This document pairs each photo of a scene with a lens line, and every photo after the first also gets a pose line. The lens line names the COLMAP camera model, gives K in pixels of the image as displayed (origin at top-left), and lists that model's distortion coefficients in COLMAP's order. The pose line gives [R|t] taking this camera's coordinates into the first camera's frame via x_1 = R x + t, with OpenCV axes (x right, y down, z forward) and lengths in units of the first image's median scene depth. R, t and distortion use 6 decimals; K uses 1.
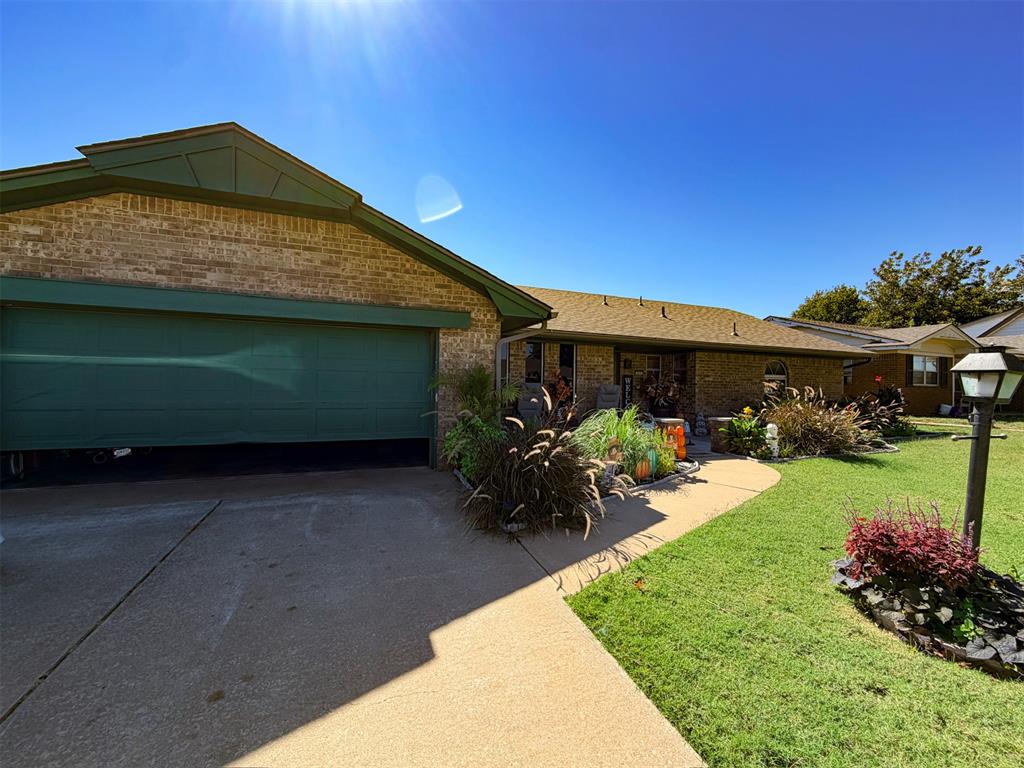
lens RADIAL K [[413.0, 0, 512.1], [0, 413.0, 386.4], [0, 0, 1]] dist [0.002008, -0.000126]
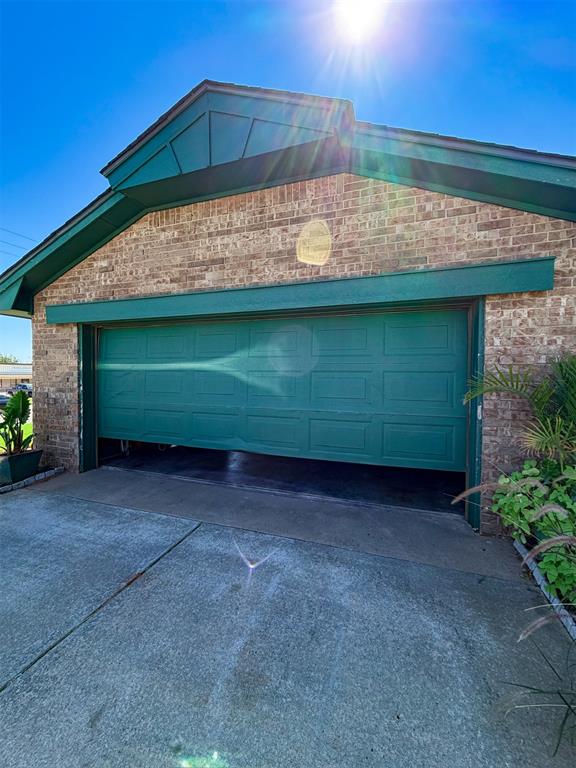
lens RADIAL K [[309.8, 0, 286.1], [0, 309.8, 380.1], [0, 0, 1]] dist [0.002008, -0.000126]
pose [[0.763767, 0.002930, -0.645486, -0.124318], [0.004109, 0.999947, 0.009400, -0.031092], [0.645479, -0.009831, 0.763714, 0.550051]]
